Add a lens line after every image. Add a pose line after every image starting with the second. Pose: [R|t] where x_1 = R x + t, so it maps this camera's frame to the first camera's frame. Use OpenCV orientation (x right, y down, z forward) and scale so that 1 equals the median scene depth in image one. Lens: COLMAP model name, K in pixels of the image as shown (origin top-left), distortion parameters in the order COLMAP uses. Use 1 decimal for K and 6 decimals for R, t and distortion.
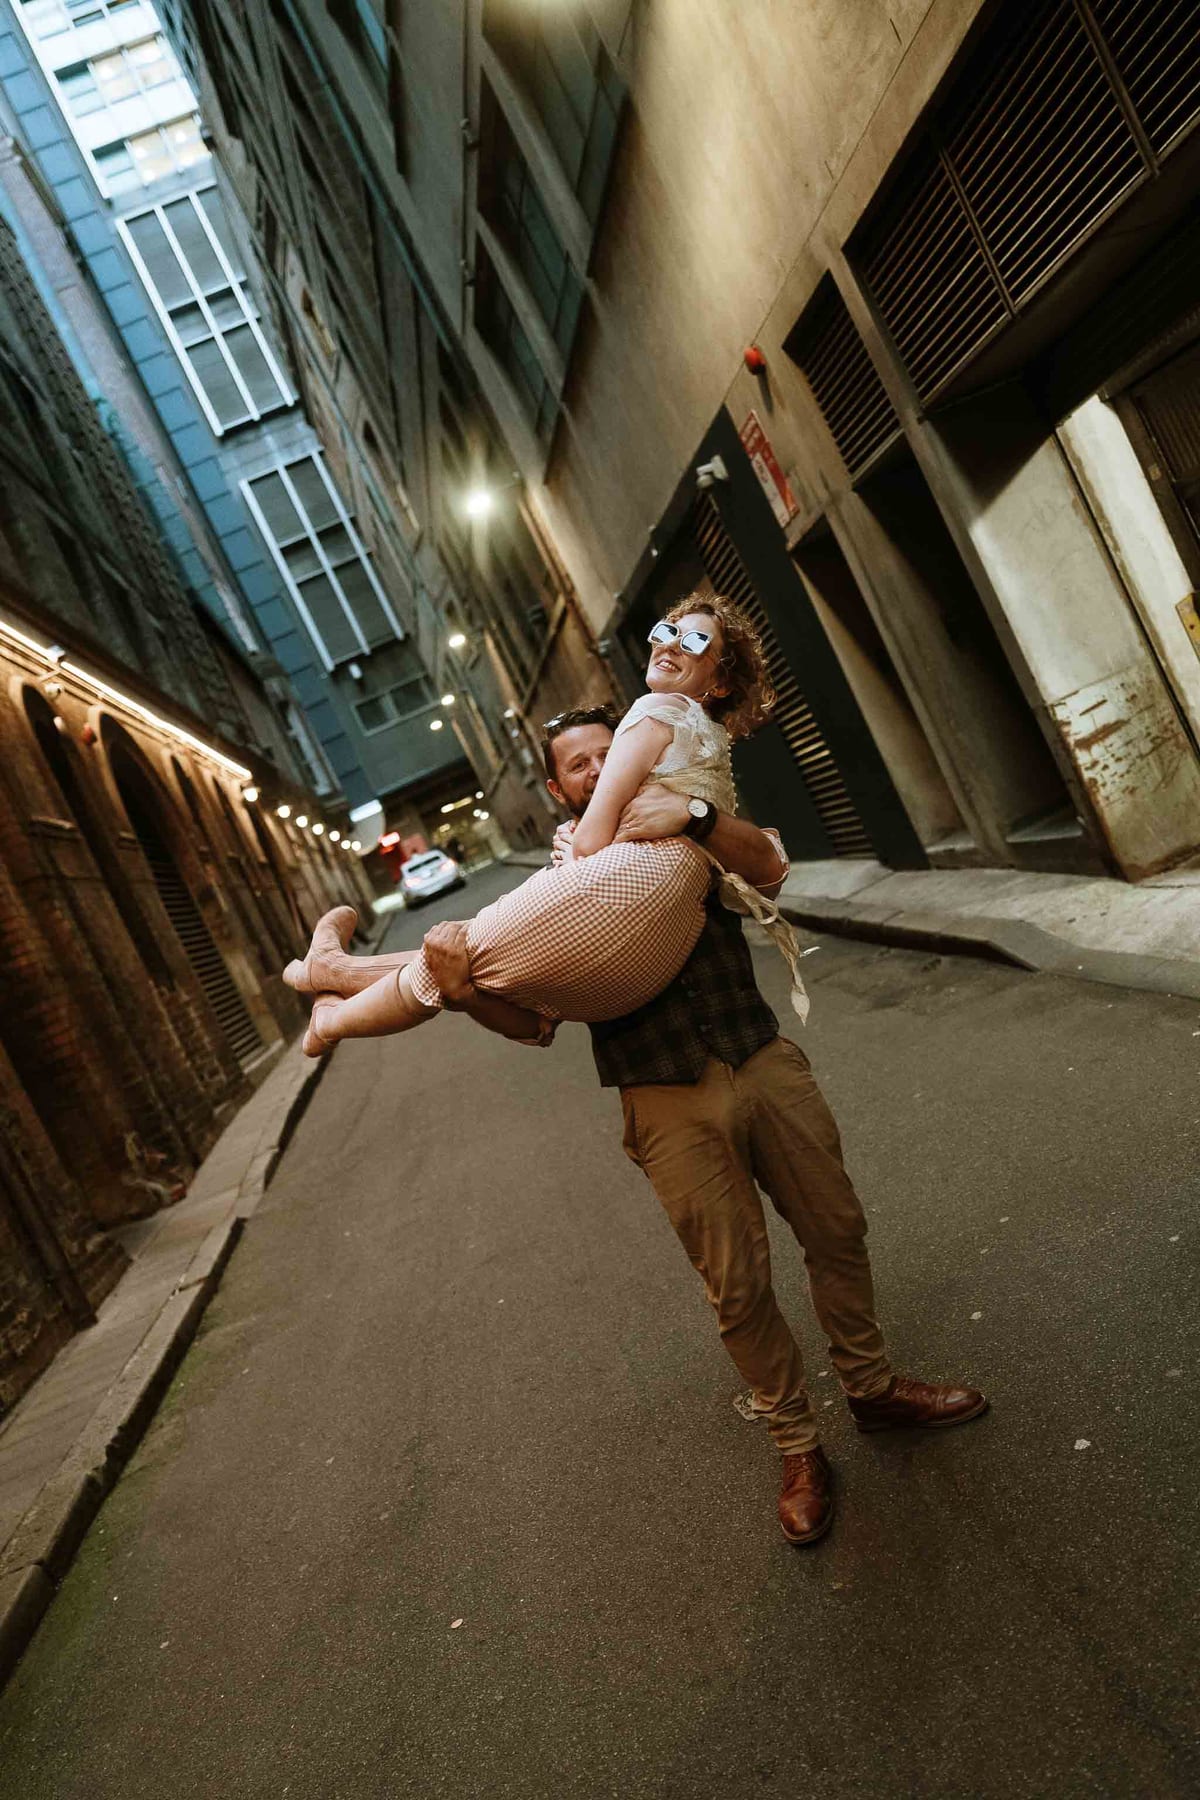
lens RADIAL K [[1388.3, 0, 600.0], [0, 1388.3, 900.0], [0, 0, 1]] dist [0.001433, -0.000371]
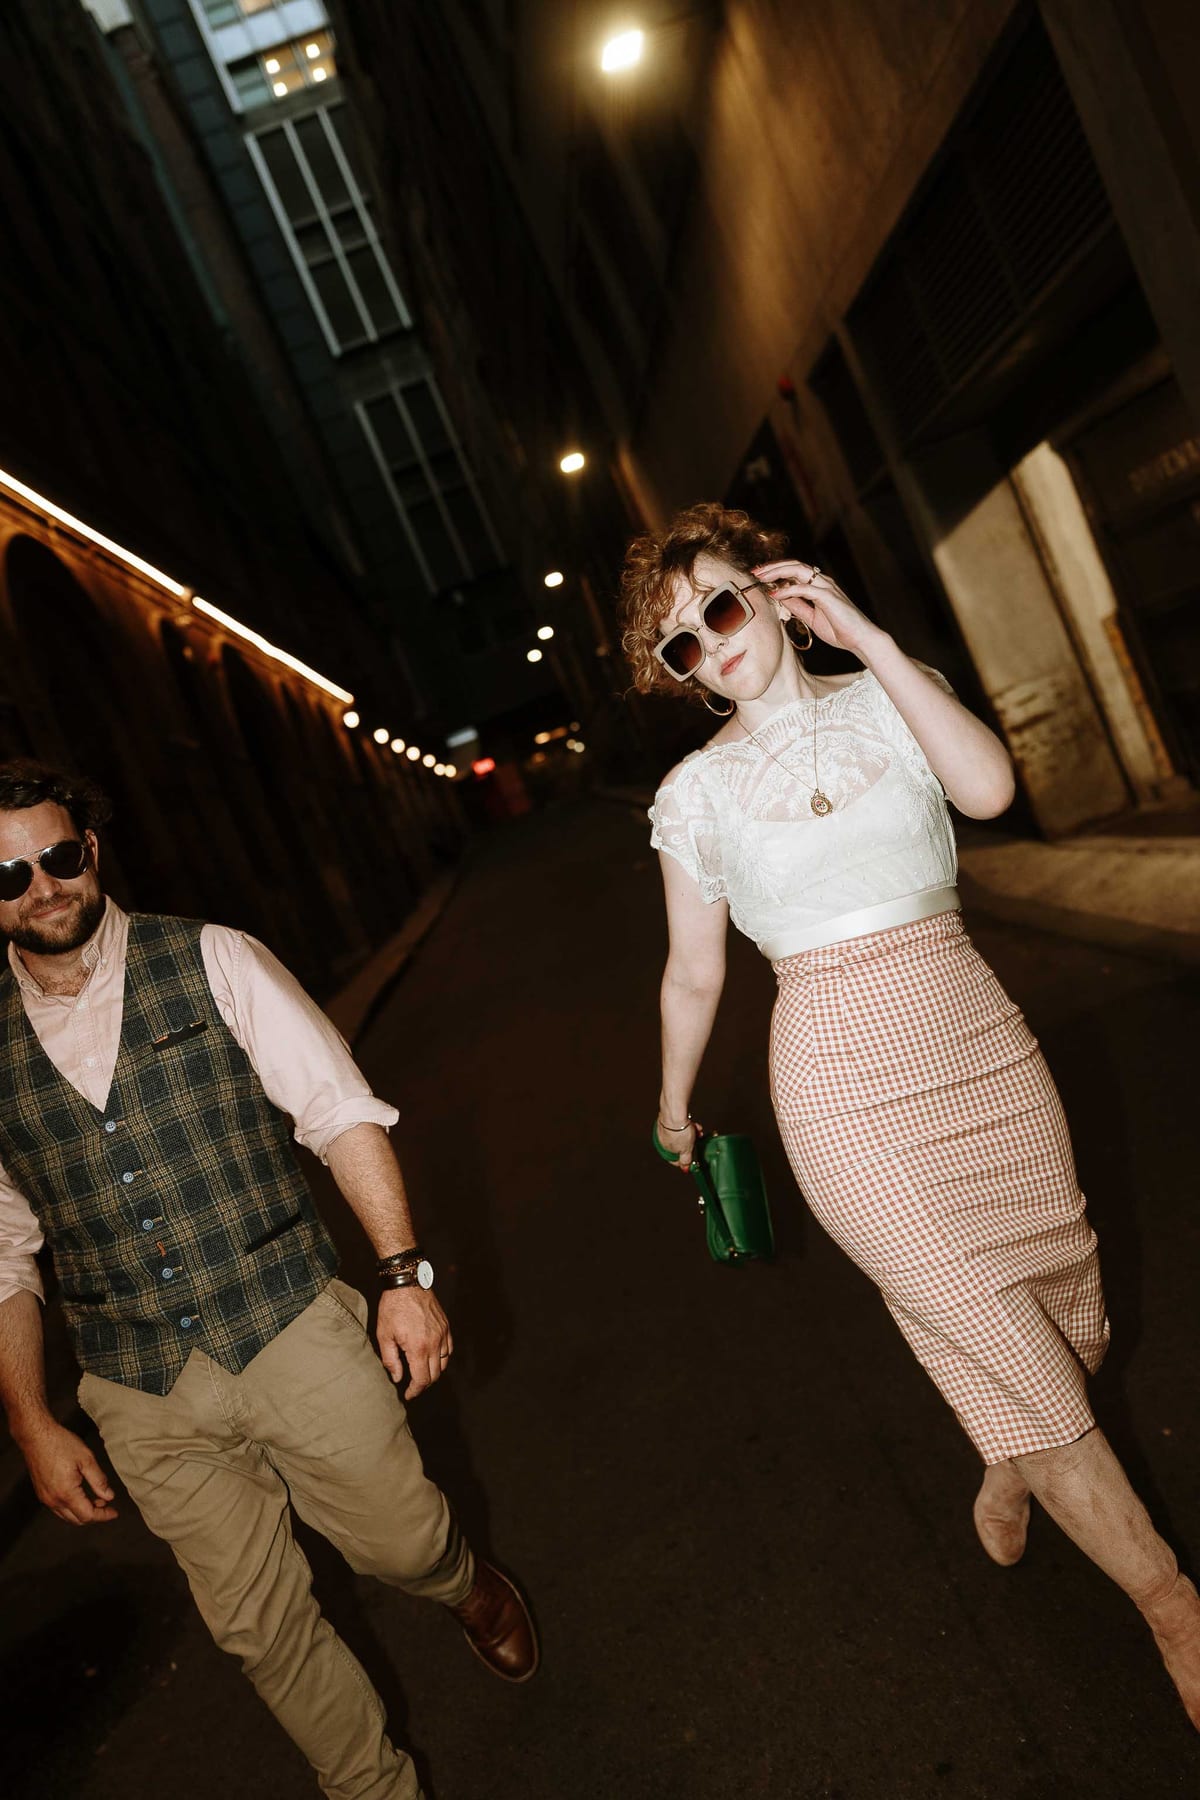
lens RADIAL K [[1424.6, 0, 600.0], [0, 1424.6, 900.0], [0, 0, 1]] dist [0.002612, 0.003805]
pose [[0.995967, 0.059883, -0.066807, 0.019486], [-0.056805, 0.997275, 0.047072, 0.000104], [0.069444, -0.043087, 0.996655, -0.079606]]
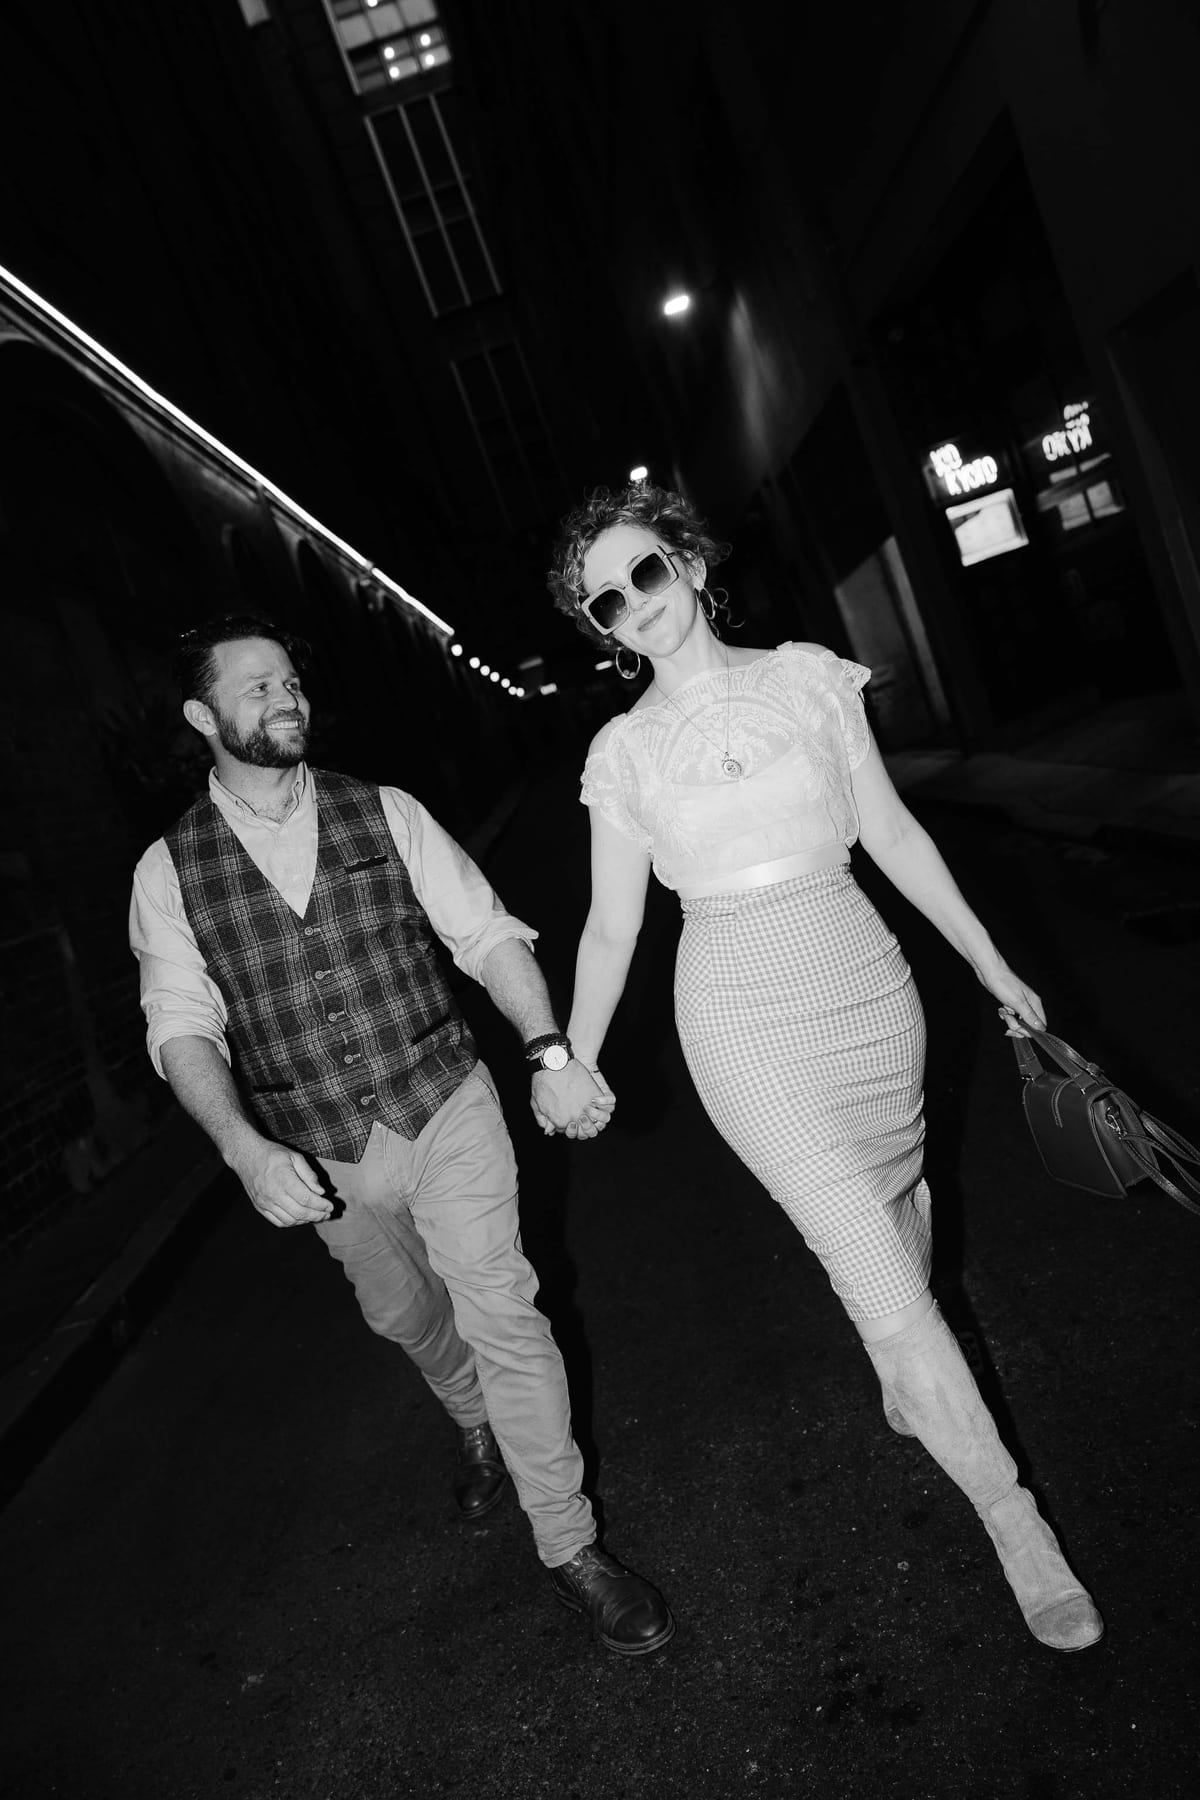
lens RADIAL K [[1388.3, 0, 600.0], [0, 1388.3, 900.0], [0, 0, 1]] dist [0.001433, -0.000371]
pose [[0.989340, 0.111860, -0.093243, 0.040849], [-0.101917, 0.989200, 0.105338, 0.008844], [0.104019, -0.094712, 0.990055, -0.343701]]
